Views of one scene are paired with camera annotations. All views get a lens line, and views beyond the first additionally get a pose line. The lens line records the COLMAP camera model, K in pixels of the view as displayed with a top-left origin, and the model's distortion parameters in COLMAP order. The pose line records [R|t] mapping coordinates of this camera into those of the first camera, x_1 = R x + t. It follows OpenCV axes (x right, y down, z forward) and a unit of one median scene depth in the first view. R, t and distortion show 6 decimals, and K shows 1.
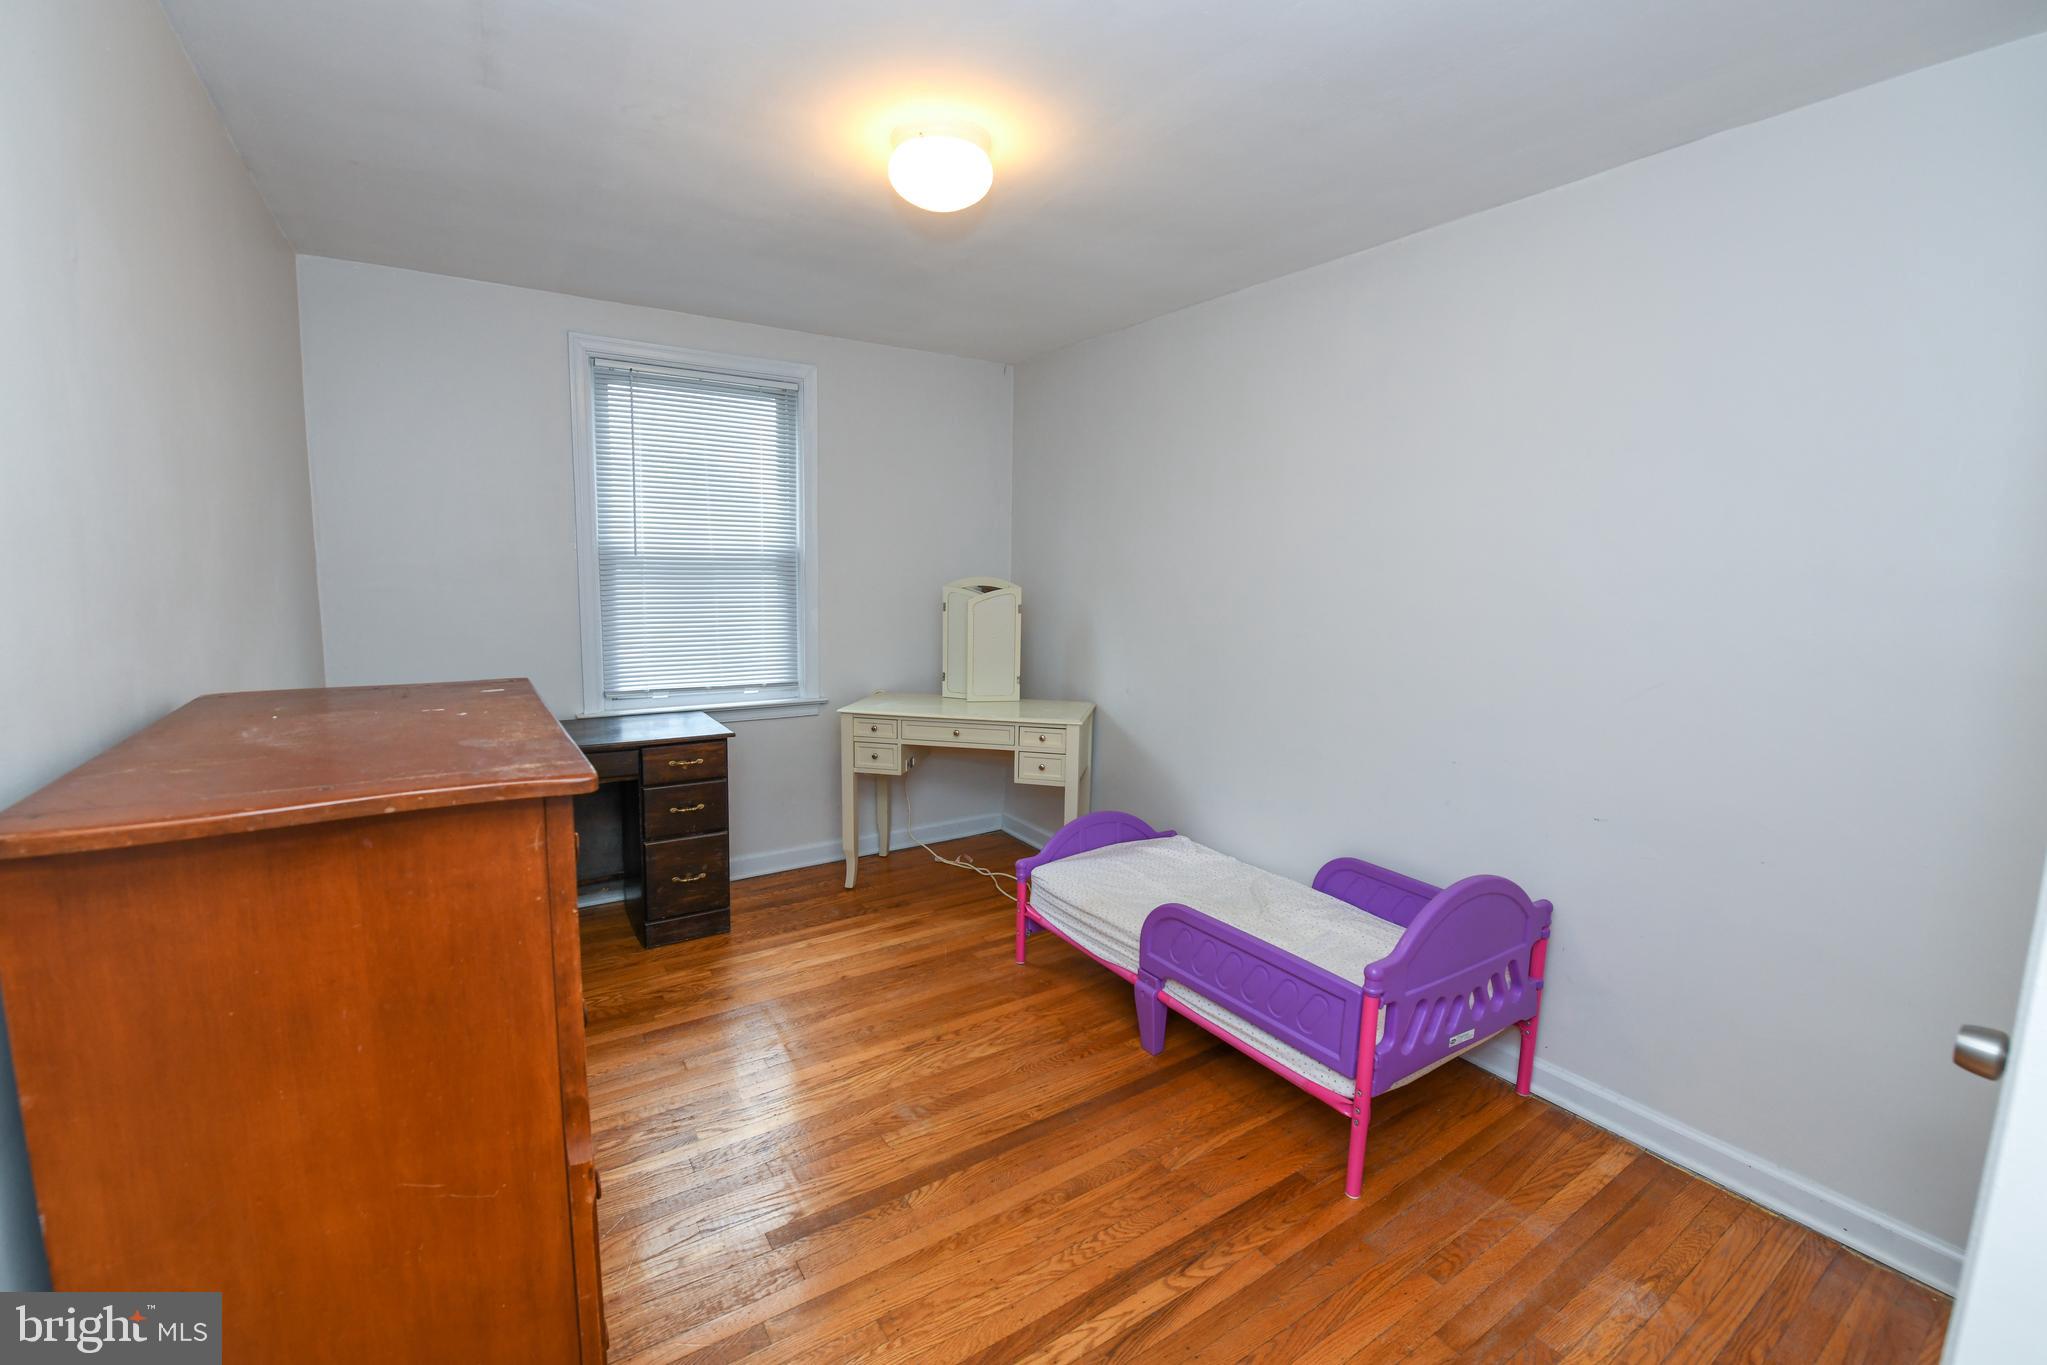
lens RADIAL K [[856.1, 0, 1005.6], [0, 856.1, 679.2], [0, 0, 1]] dist [-0.013388, -0.003268]
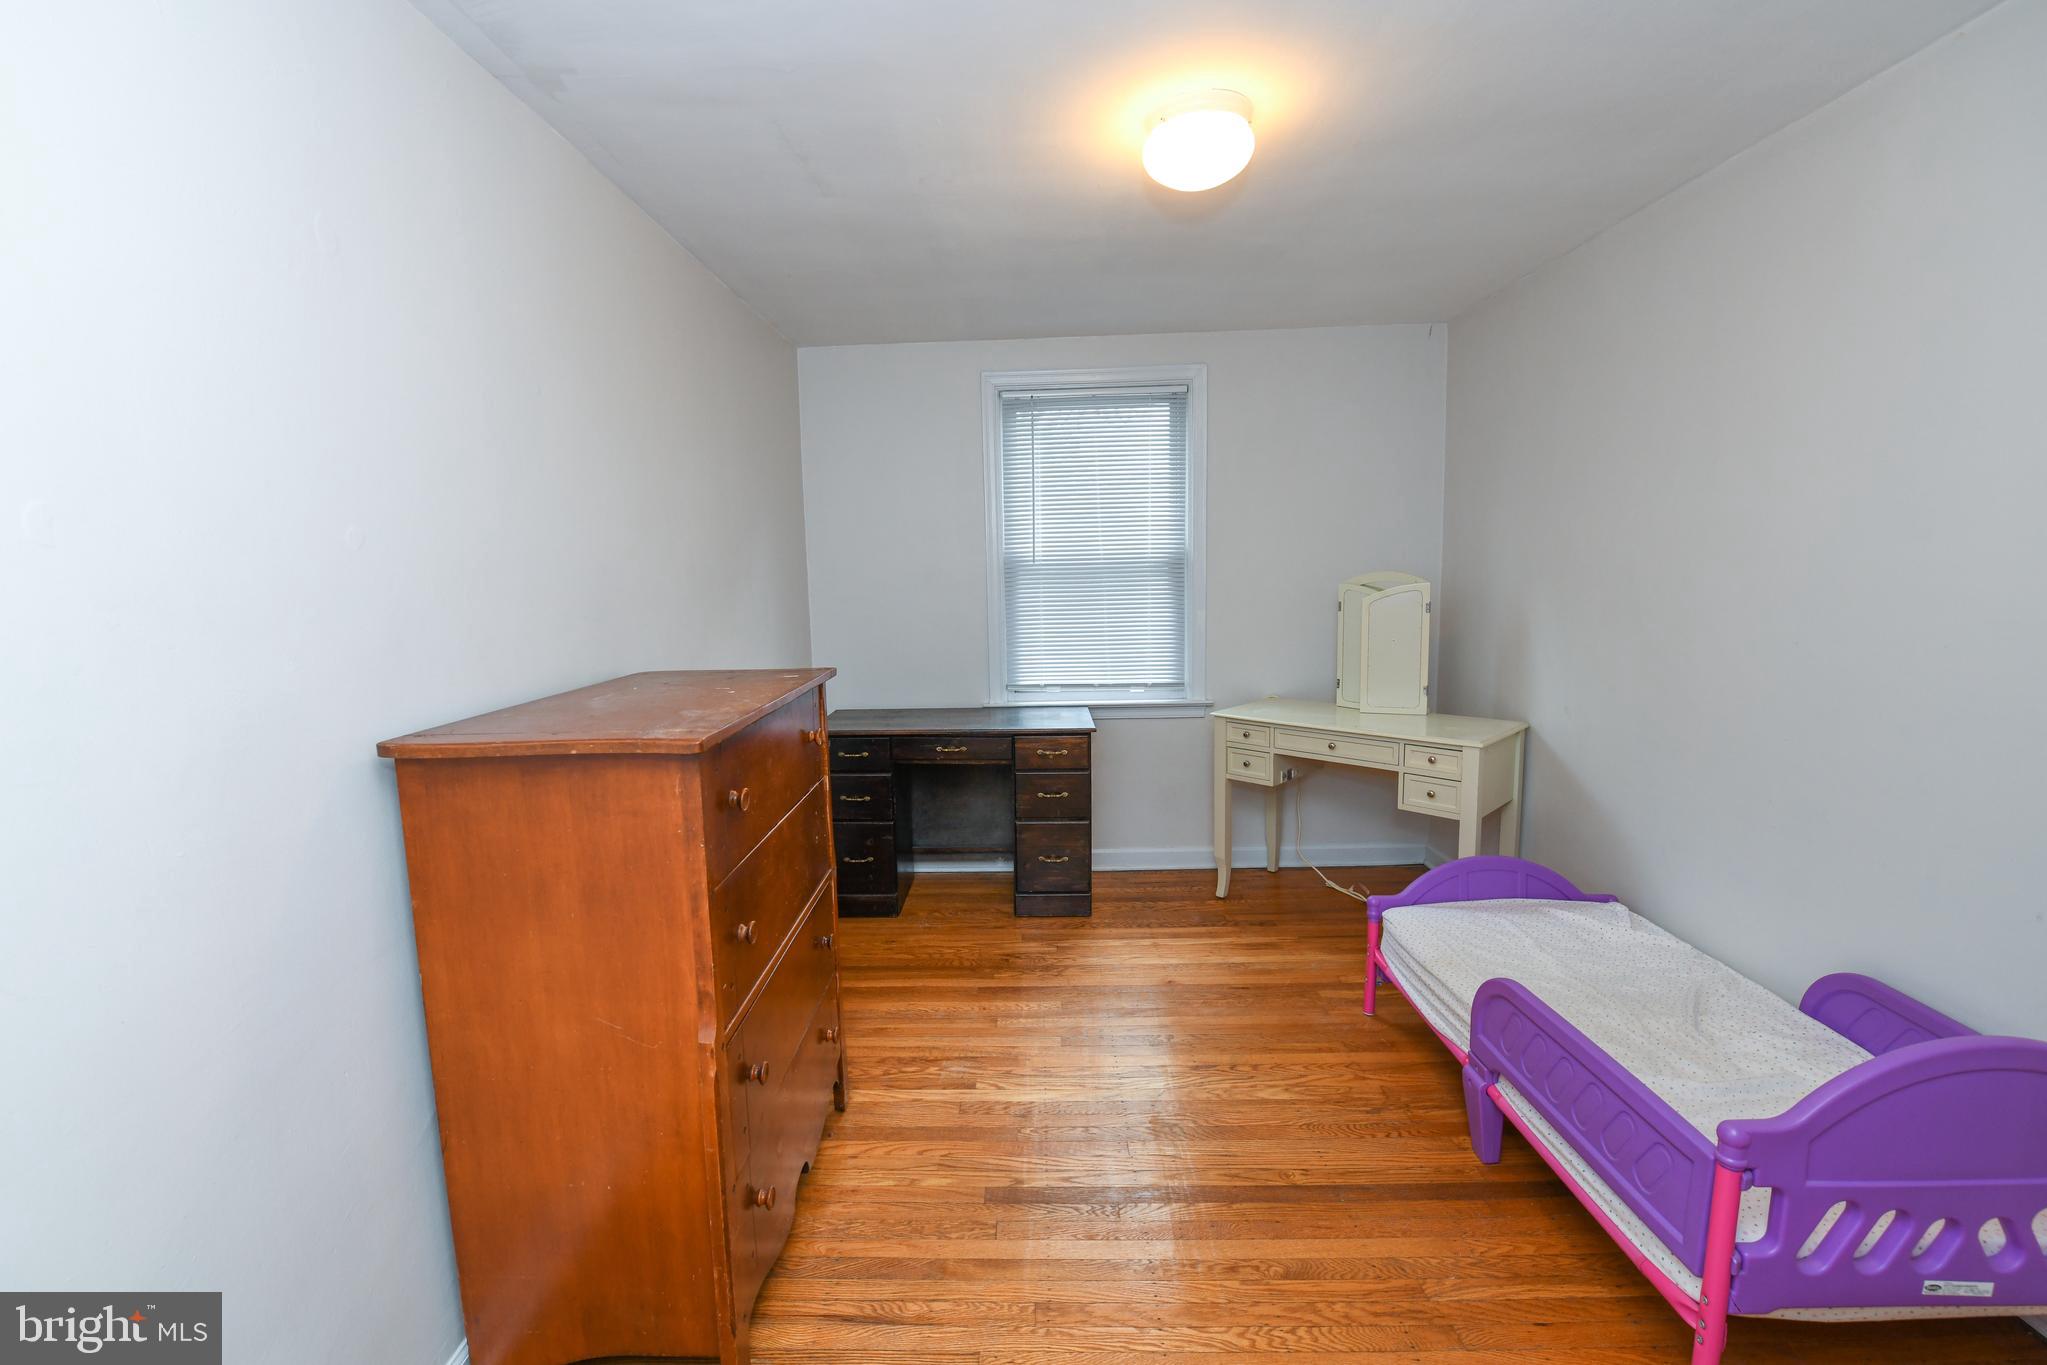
lens RADIAL K [[856.1, 0, 974.4], [0, 856.1, 679.0], [0, 0, 1]] dist [-0.013388, -0.003268]
pose [[0.817957, 0.035704, -0.574171, 0.184993], [-0.037241, 0.999265, 0.009085, -0.002286], [0.574073, 0.013951, 0.818685, 0.056822]]
